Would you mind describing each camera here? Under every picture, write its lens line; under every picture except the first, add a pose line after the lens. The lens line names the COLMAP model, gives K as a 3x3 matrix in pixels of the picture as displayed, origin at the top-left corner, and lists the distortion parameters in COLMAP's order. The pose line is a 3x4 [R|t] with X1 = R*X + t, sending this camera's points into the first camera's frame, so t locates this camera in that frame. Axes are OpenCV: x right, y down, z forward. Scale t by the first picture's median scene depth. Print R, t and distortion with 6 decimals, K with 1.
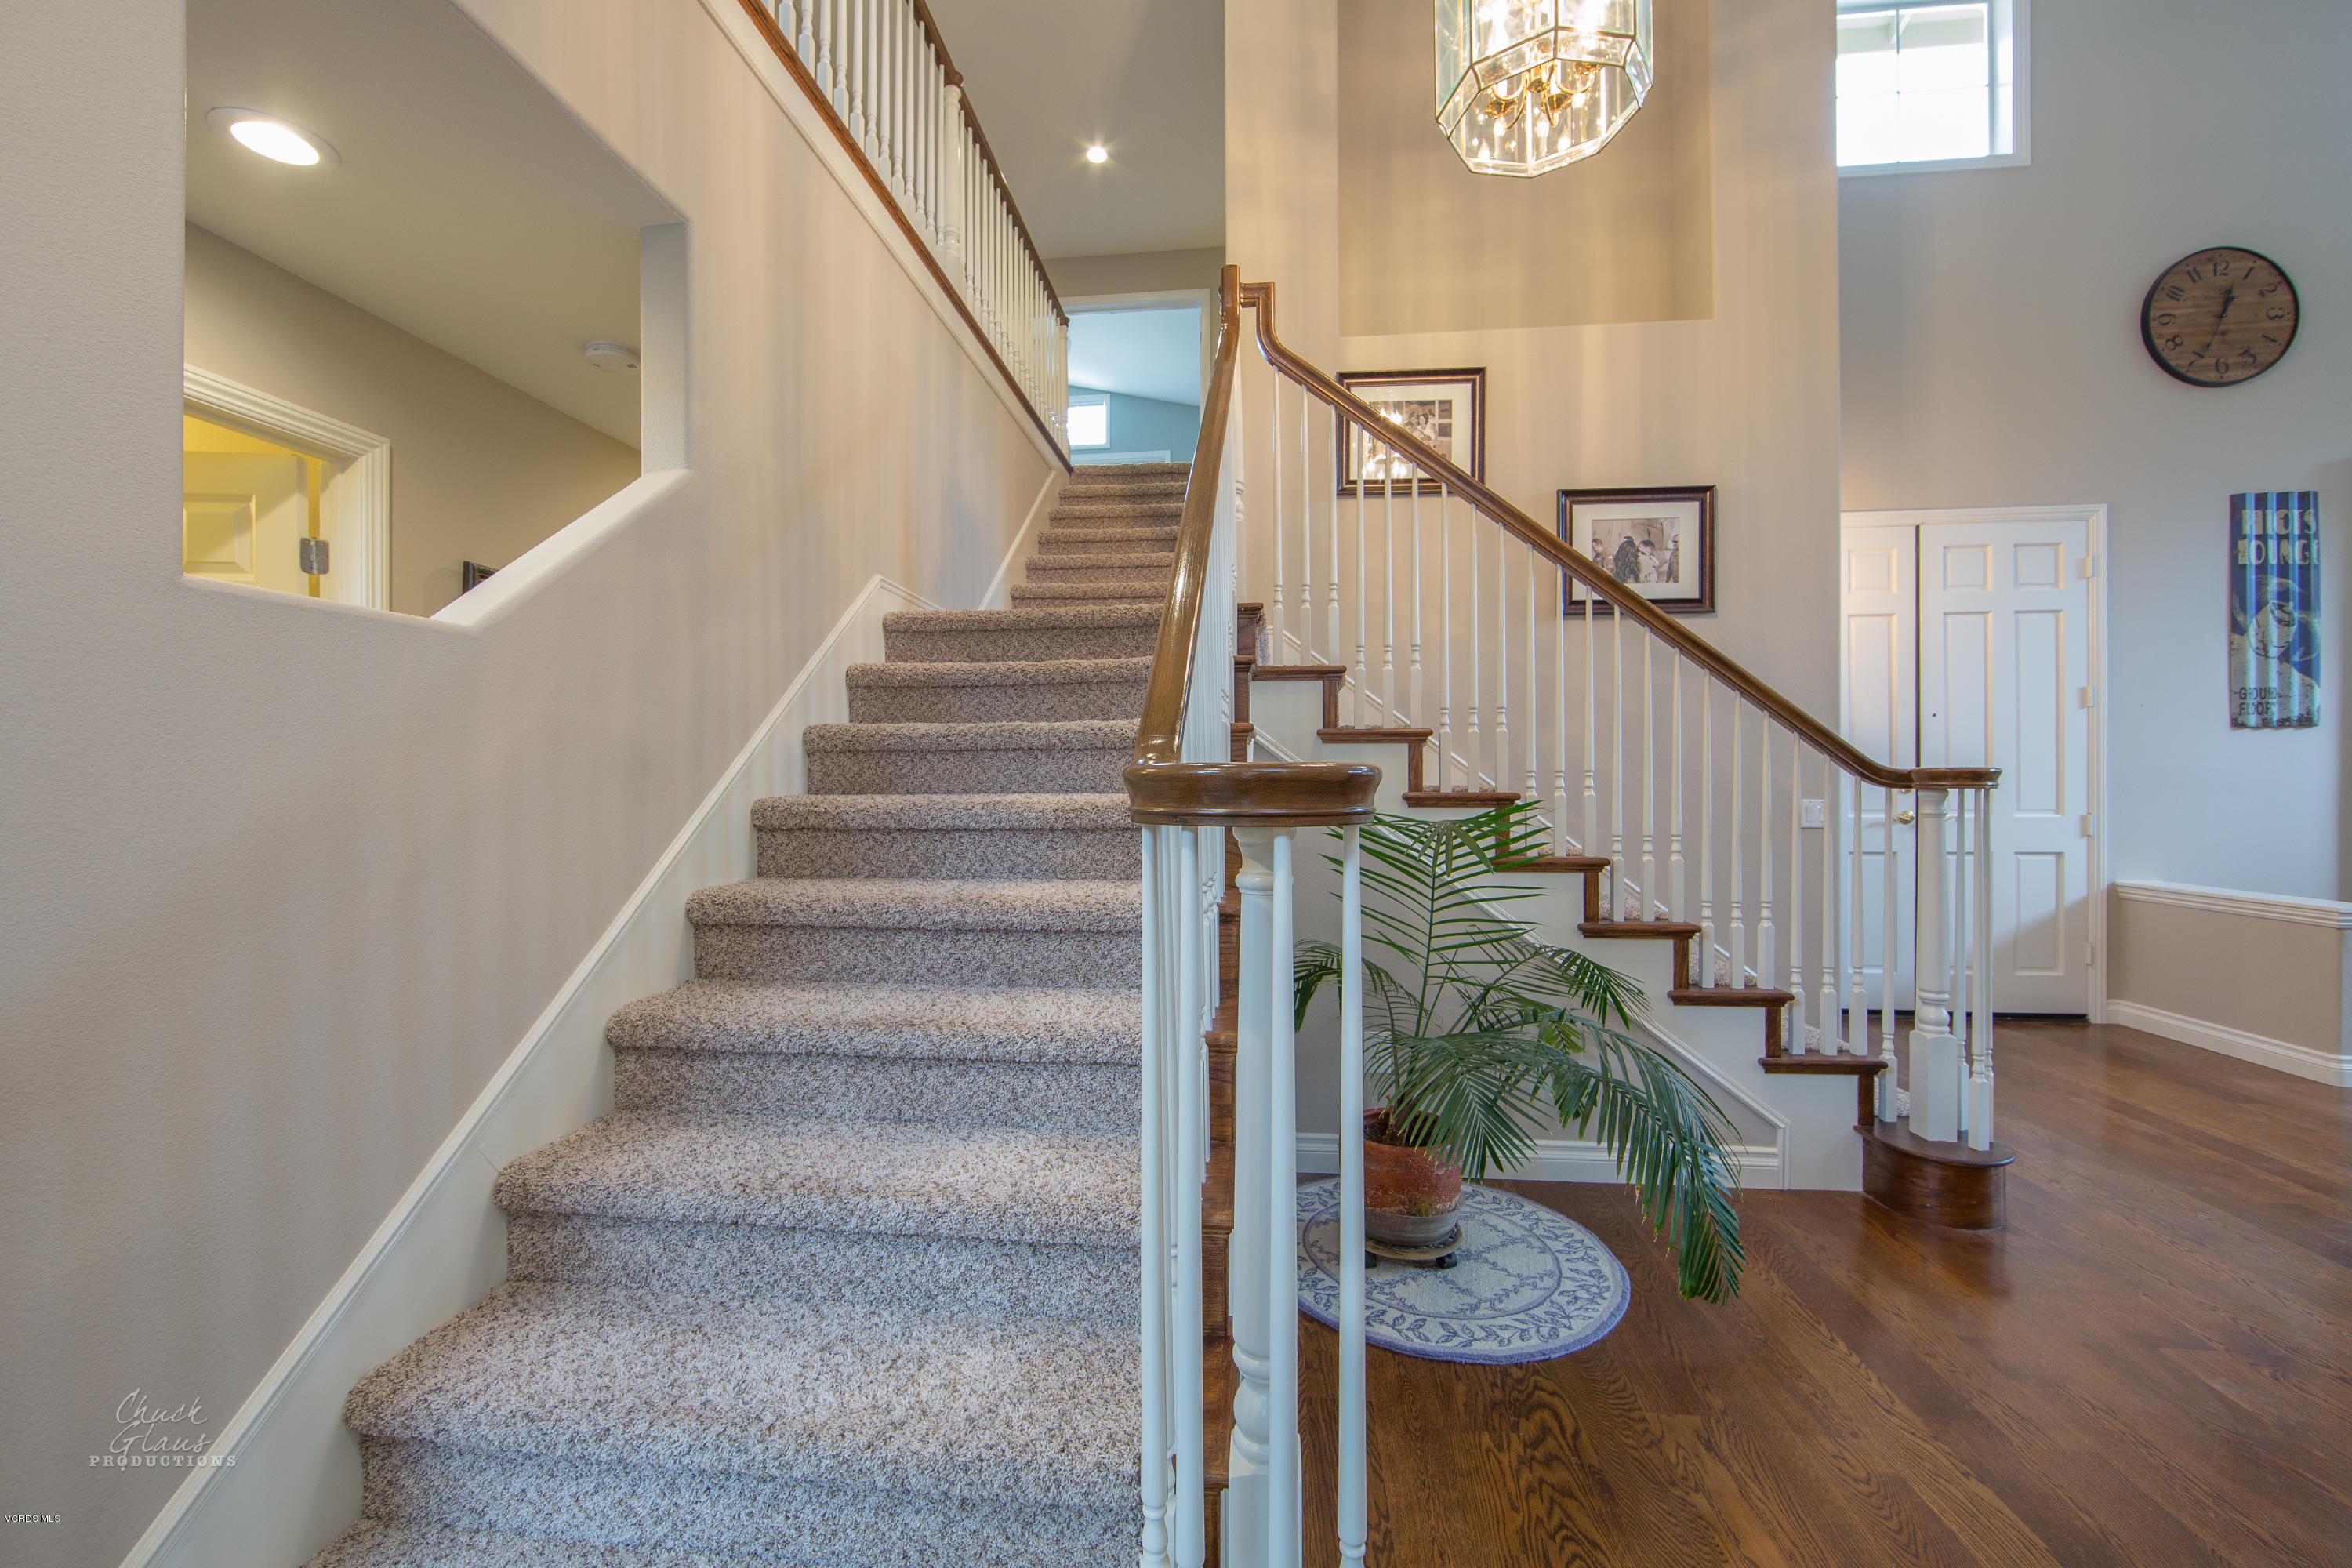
lens RADIAL K [[966.8, 0, 1166.7], [0, 966.8, 776.0], [0, 0, 1]] dist [-0.007031, -0.000085]
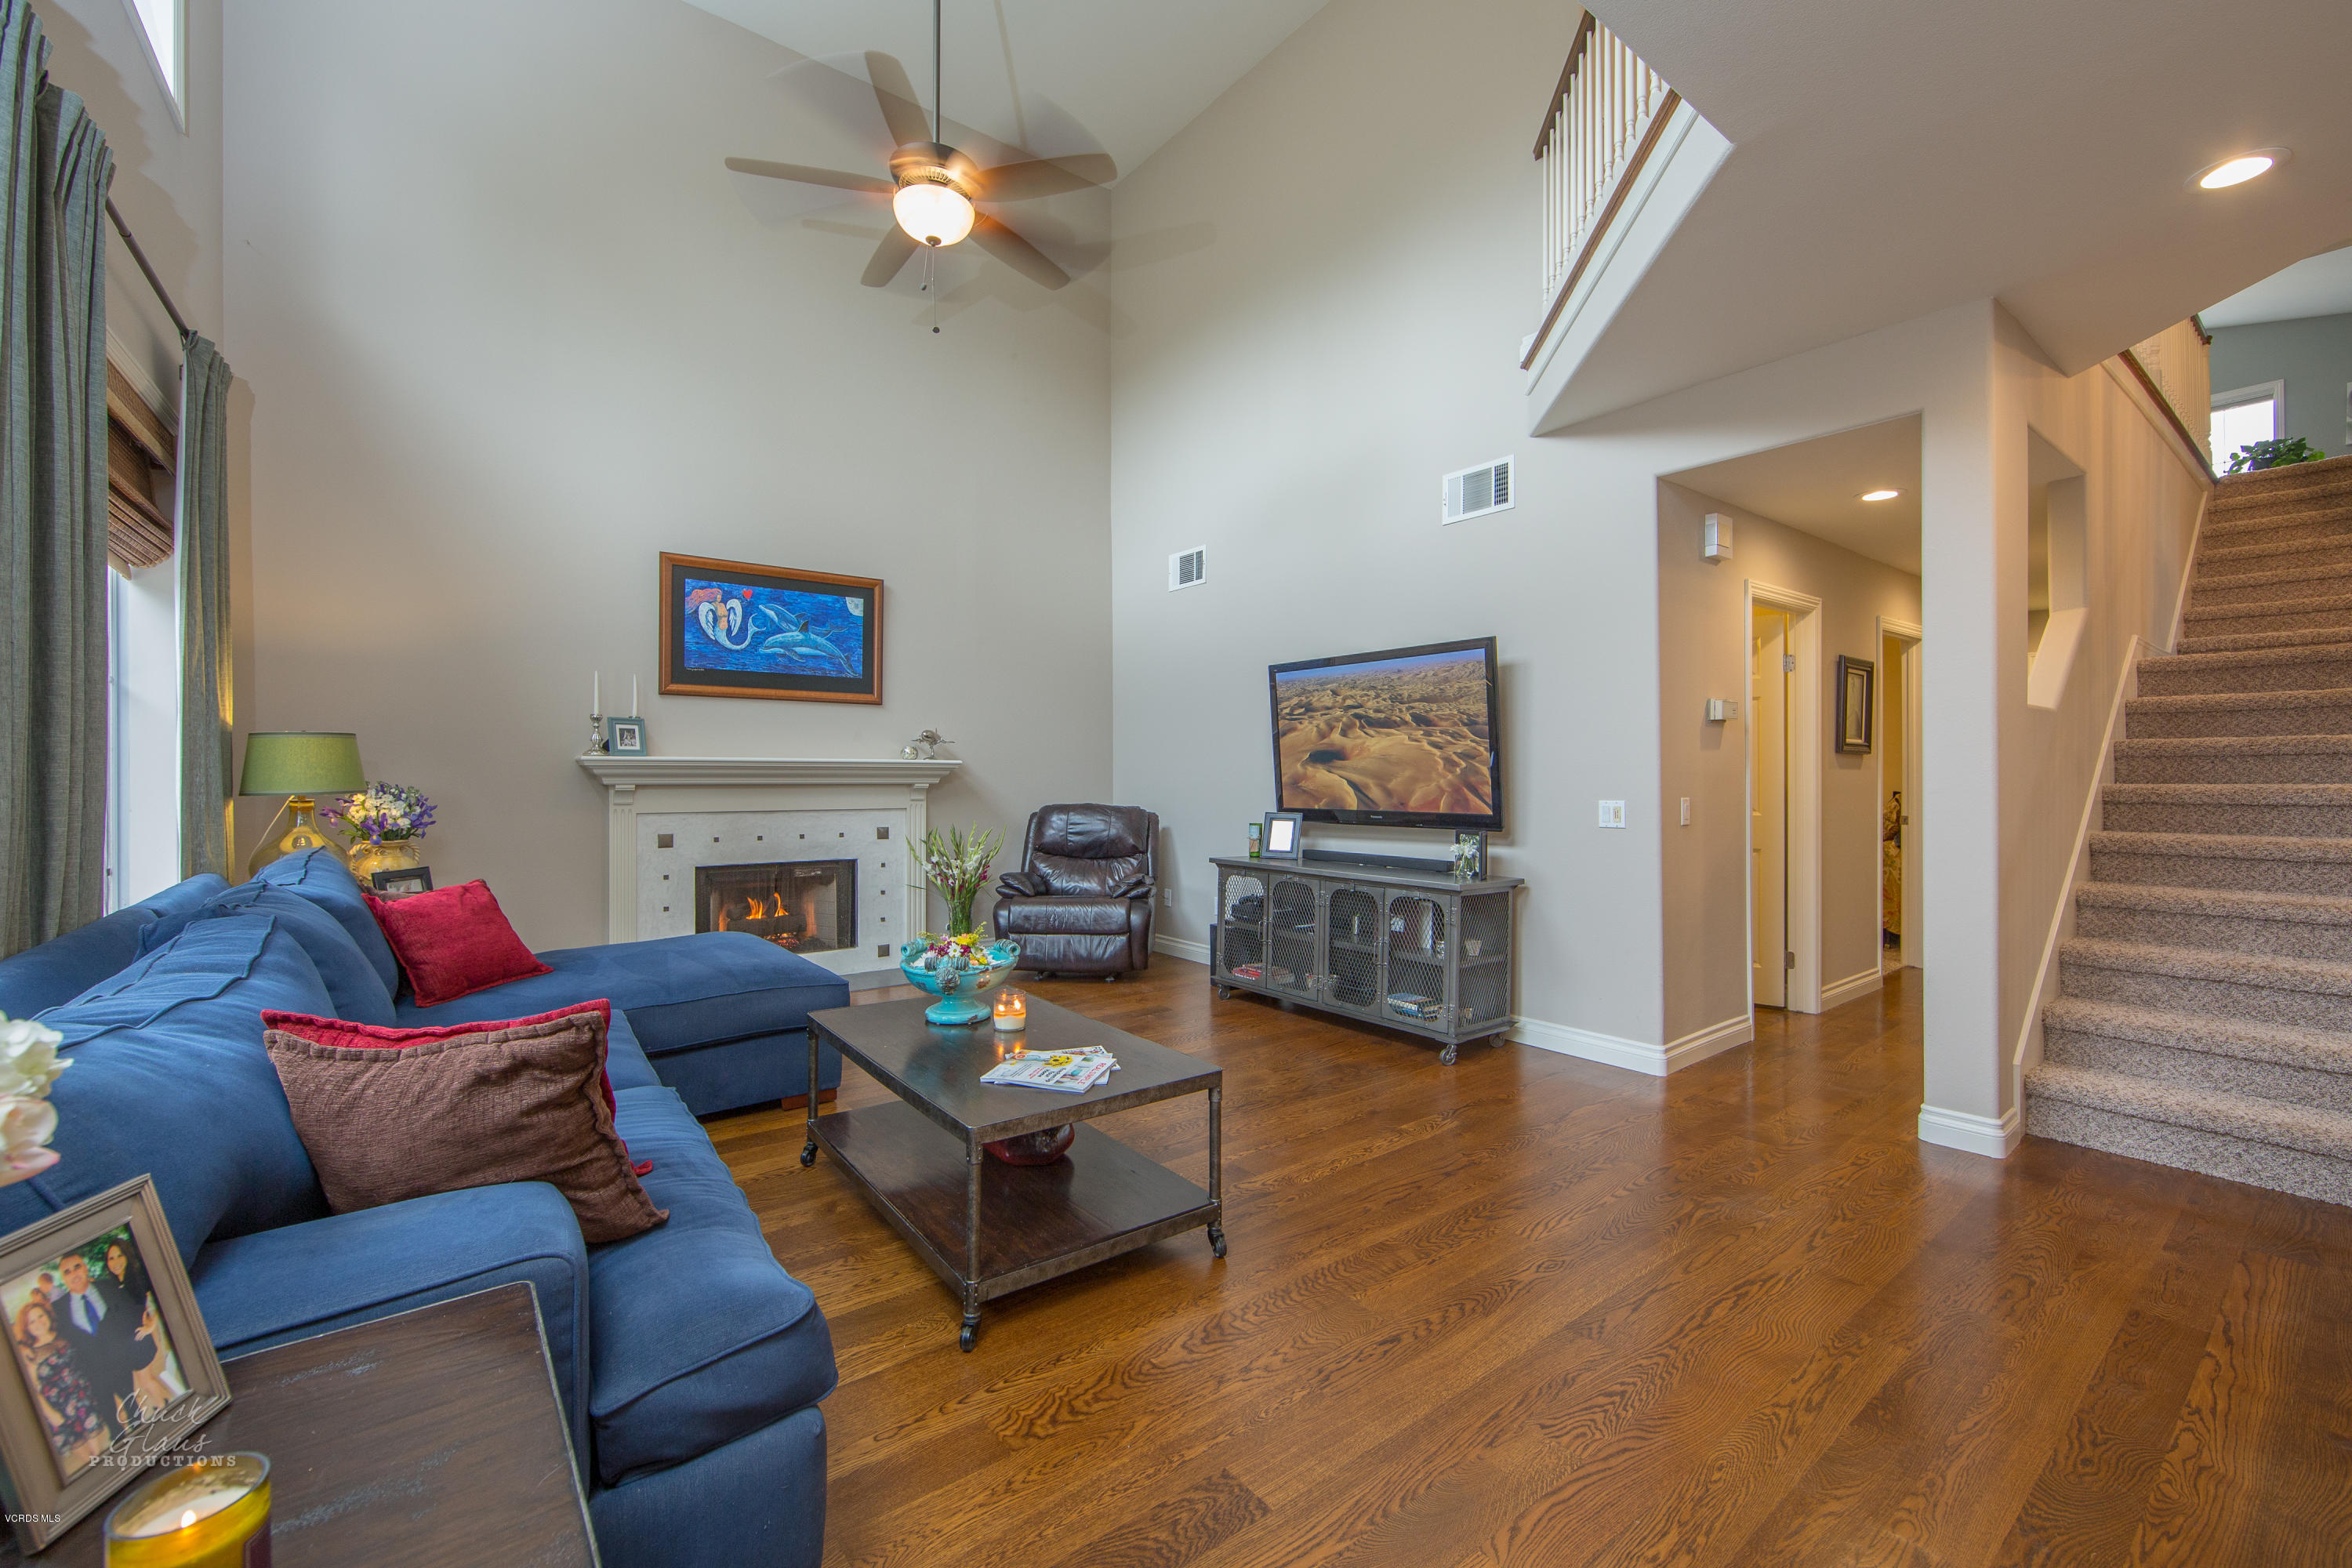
lens RADIAL K [[966.8, 0, 1166.7], [0, 966.8, 776.0], [0, 0, 1]] dist [-0.007031, -0.000085]
pose [[0.690944, 0.004571, -0.722894, -0.331664], [-0.001457, 0.999987, 0.004931, 0.001539], [0.722907, -0.002354, 0.690942, -1.353107]]
